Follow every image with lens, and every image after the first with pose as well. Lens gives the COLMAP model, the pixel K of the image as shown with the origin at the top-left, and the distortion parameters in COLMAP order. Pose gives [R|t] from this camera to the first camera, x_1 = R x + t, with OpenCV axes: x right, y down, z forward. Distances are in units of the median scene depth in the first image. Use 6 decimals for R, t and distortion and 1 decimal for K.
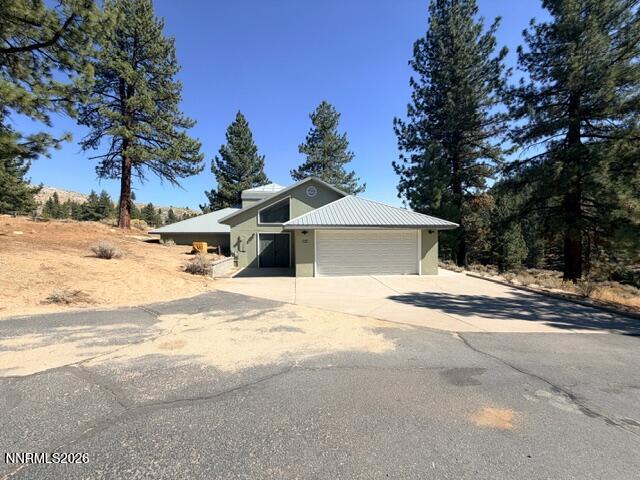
lens RADIAL K [[261.4, 0, 322.0], [0, 261.4, 238.5], [0, 0, 1]] dist [0.005328, -0.001031]
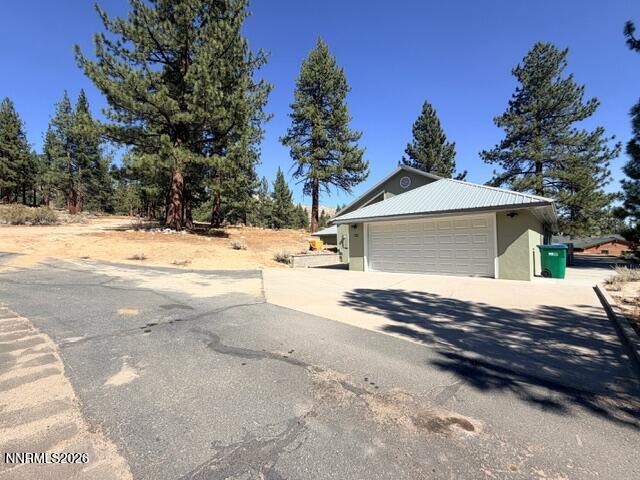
lens RADIAL K [[287.3, 0, 314.9], [0, 287.3, 241.9], [0, 0, 1]] dist [-0.000847, -0.000989]
pose [[0.665274, -0.020083, -0.746329, 0.291383], [0.015835, 0.999793, -0.012789, 0.020803], [0.746432, -0.003310, 0.665454, 0.062331]]
